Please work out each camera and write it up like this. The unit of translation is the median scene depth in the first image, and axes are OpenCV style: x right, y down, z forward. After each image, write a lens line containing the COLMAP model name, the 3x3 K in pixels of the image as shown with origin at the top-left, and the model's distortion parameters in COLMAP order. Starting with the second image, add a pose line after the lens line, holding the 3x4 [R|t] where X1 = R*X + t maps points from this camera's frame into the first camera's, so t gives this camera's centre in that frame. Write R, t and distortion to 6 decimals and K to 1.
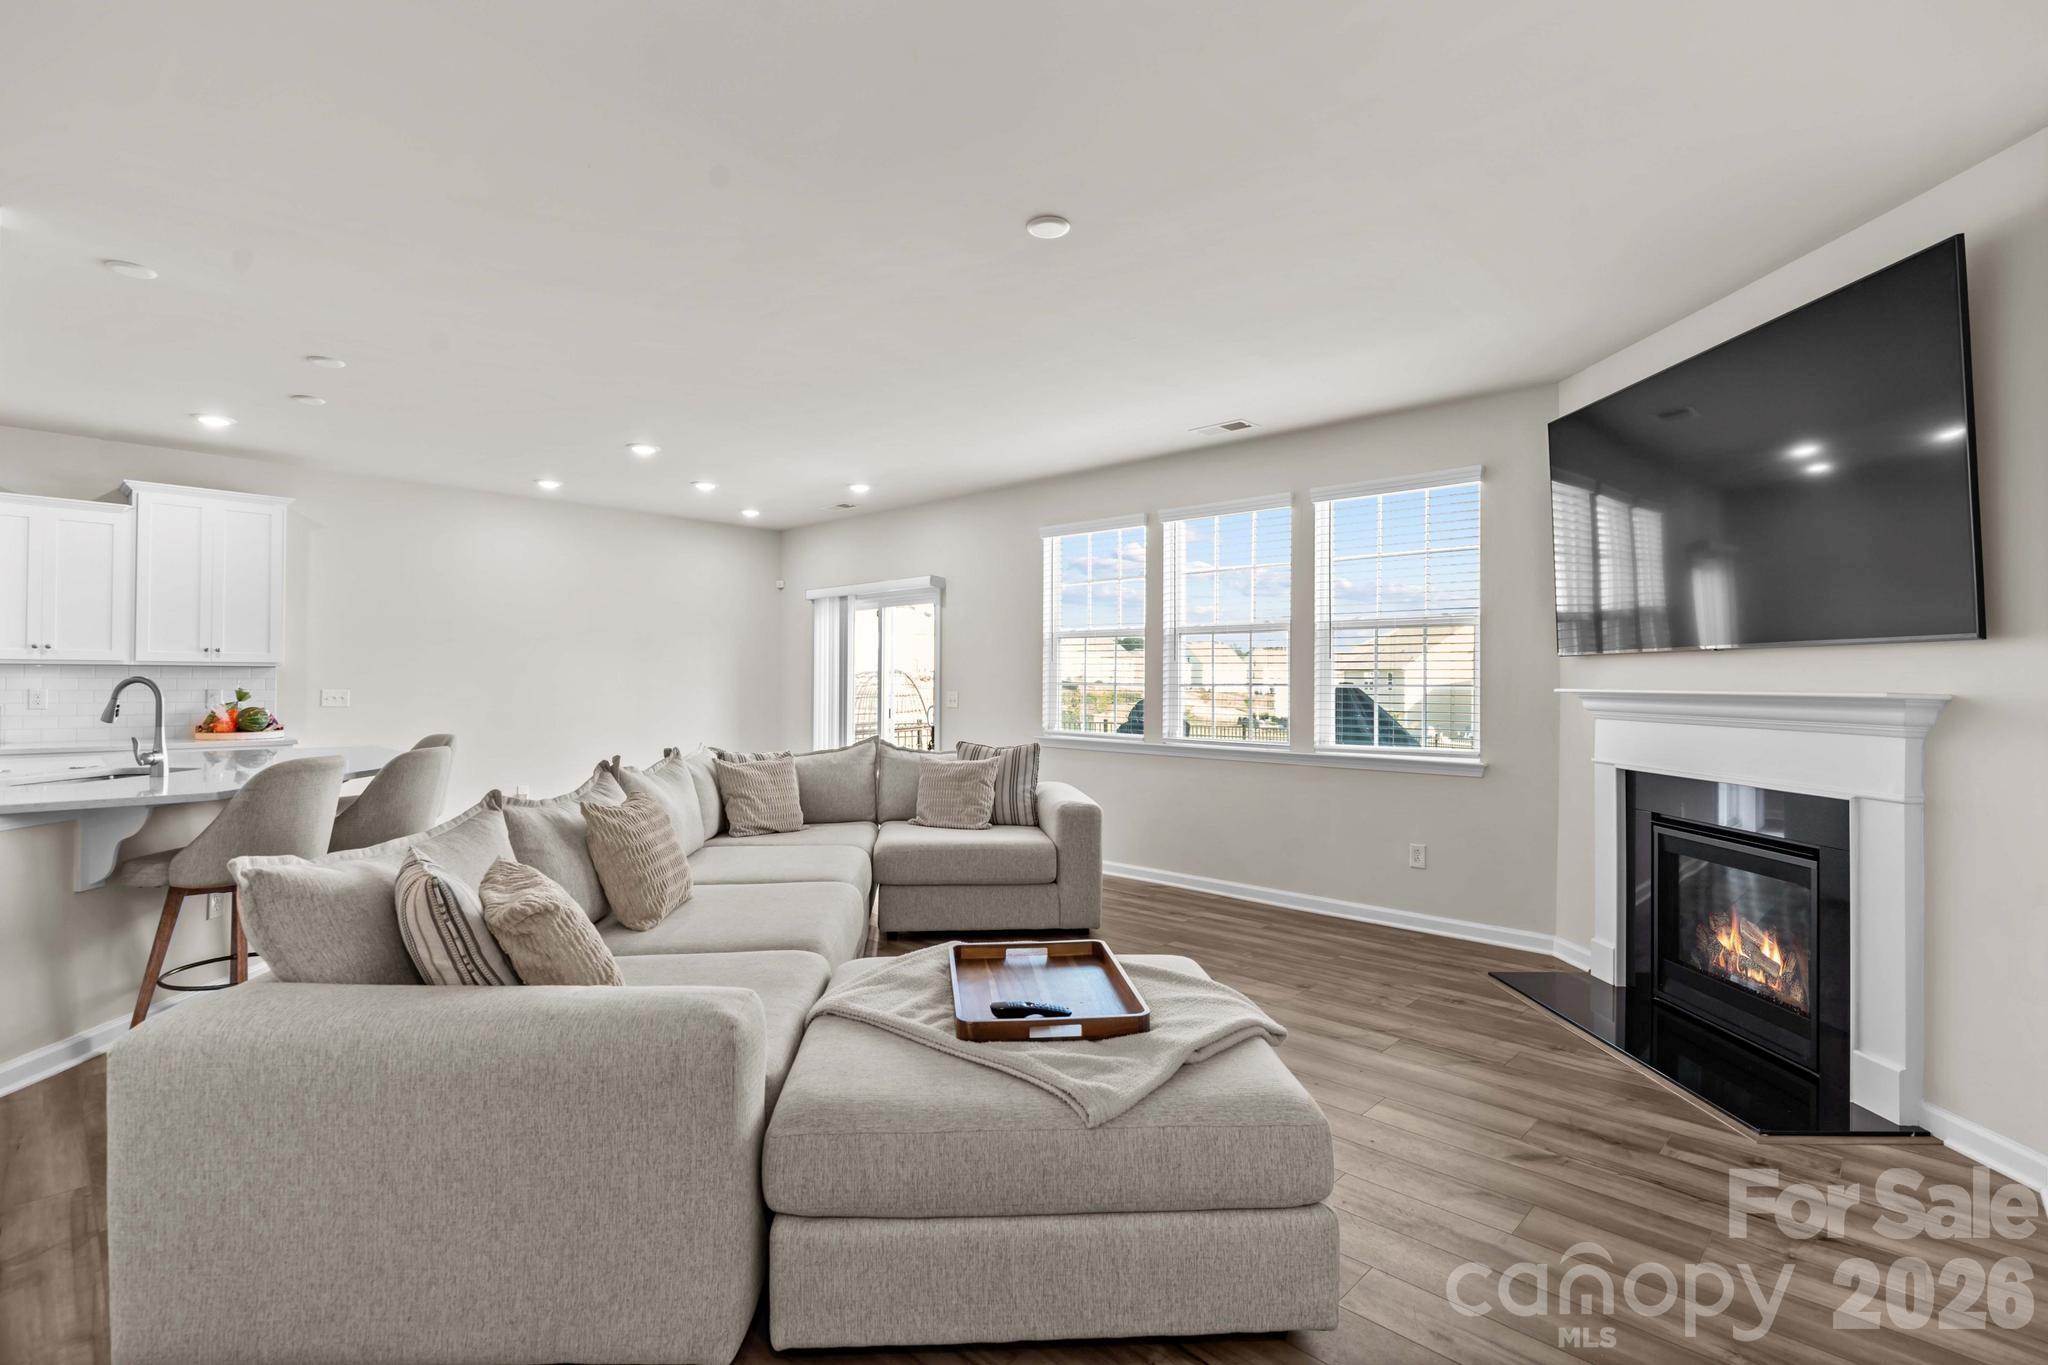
lens RADIAL K [[942.7, 0, 1021.6], [0, 942.7, 682.0], [0, 0, 1]] dist [-0.011206, 0.002392]
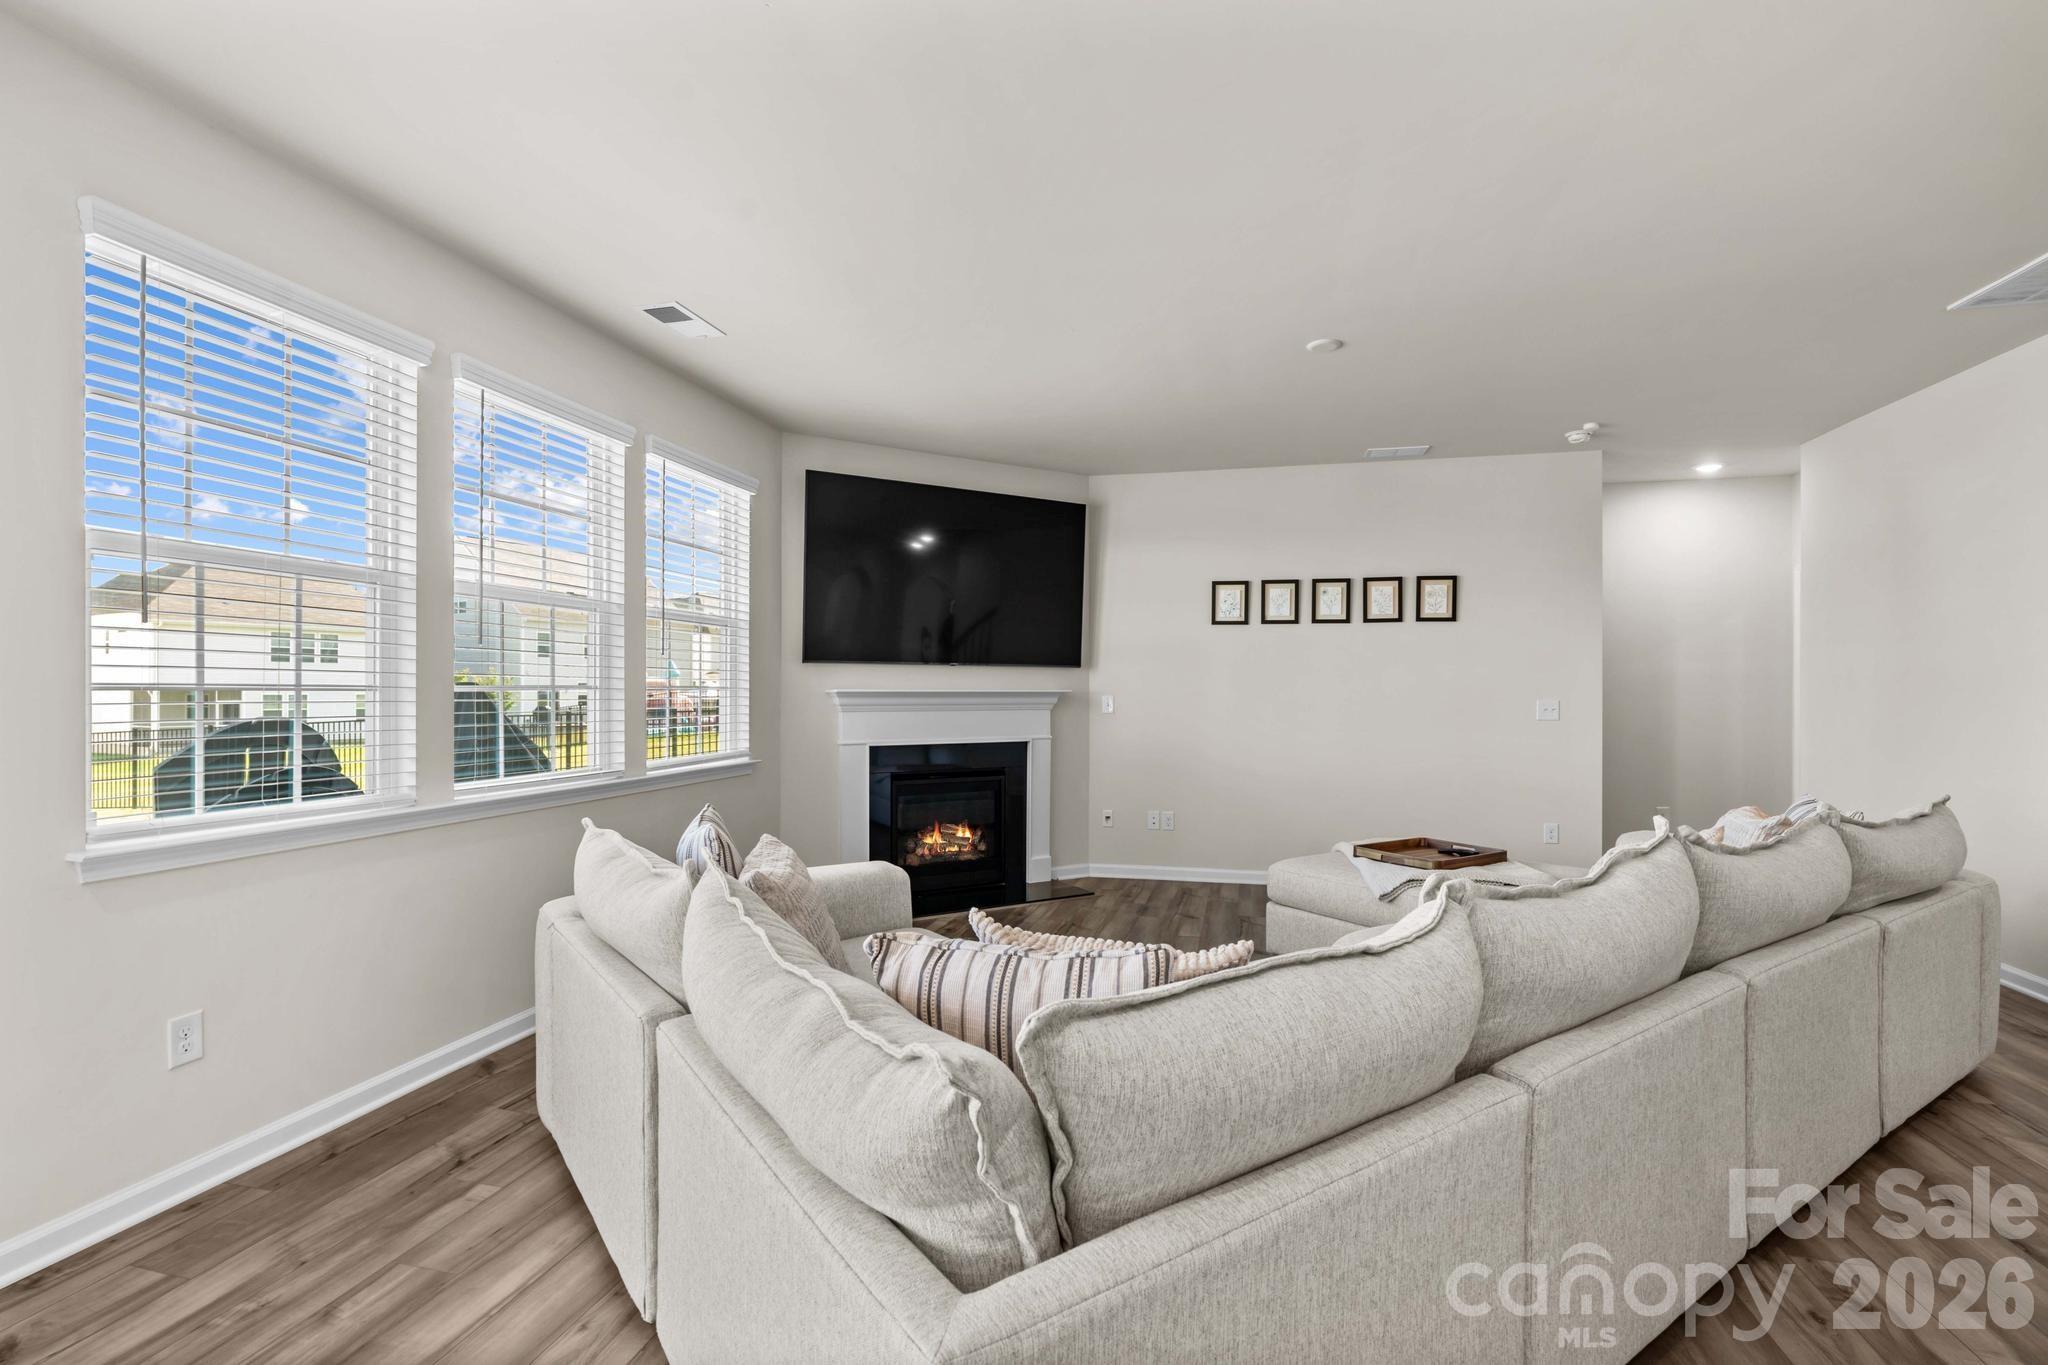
lens RADIAL K [[942.7, 0, 1010.1], [0, 942.7, 698.3], [0, 0, 1]] dist [-0.011206, 0.002392]
pose [[-0.500728, -0.019489, 0.865386, -0.542392], [-0.004650, 0.999793, 0.019826, -0.007223], [-0.865592, 0.005903, -0.500714, 1.216602]]
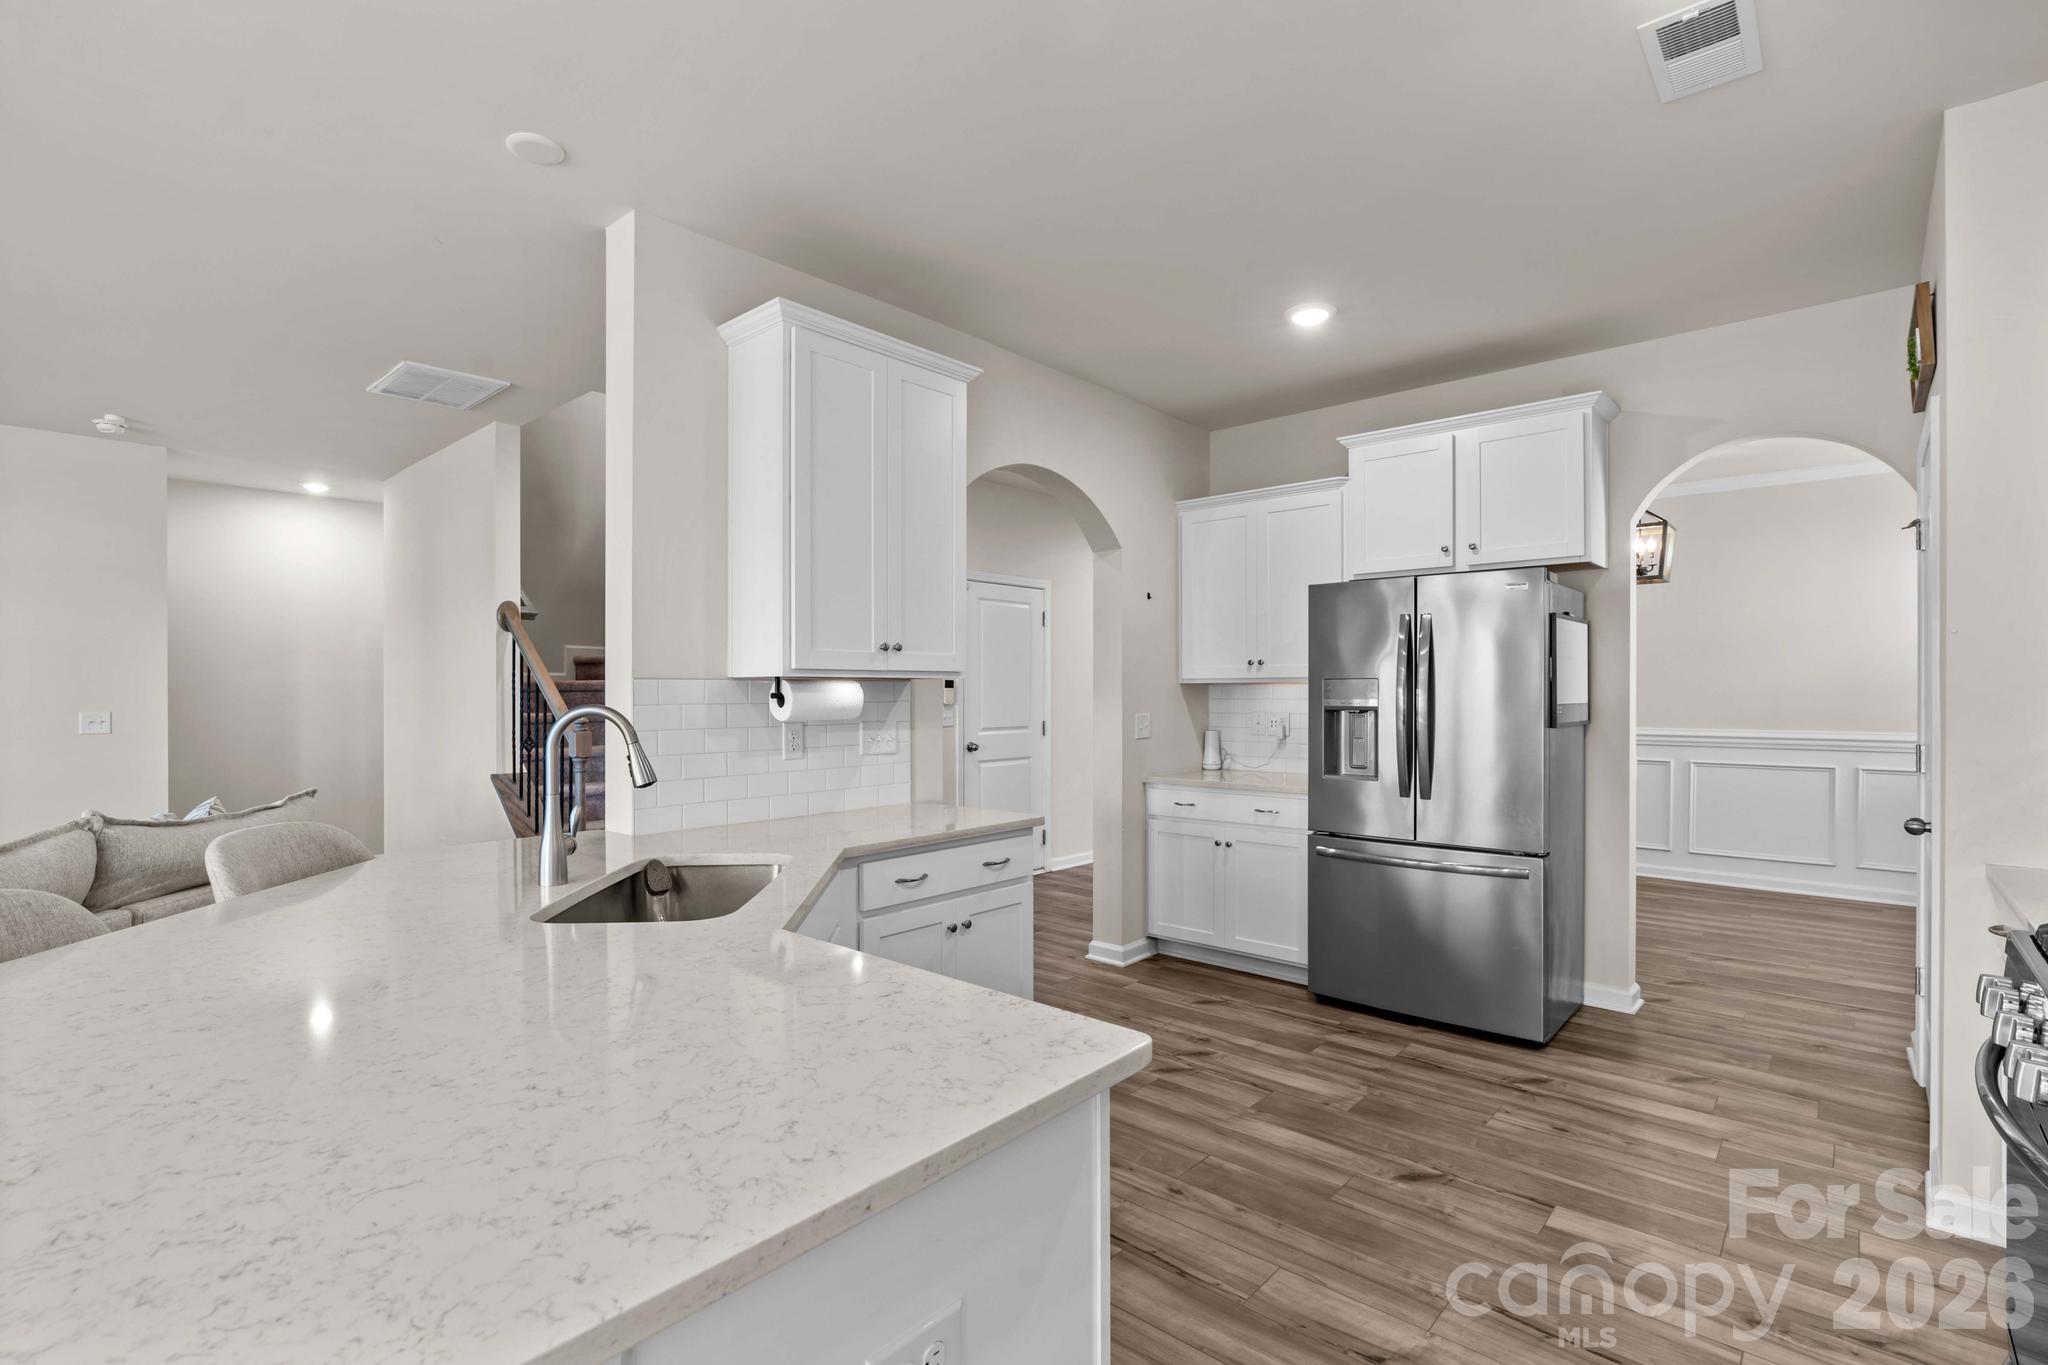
lens RADIAL K [[942.7, 0, 1016.6], [0, 942.7, 691.3], [0, 0, 1]] dist [-0.011206, 0.002392]
pose [[-0.999284, -0.001394, -0.037808, -0.850585], [-0.001463, 0.999997, 0.001820, -0.011511], [0.037806, 0.001874, -0.999283, 1.126323]]
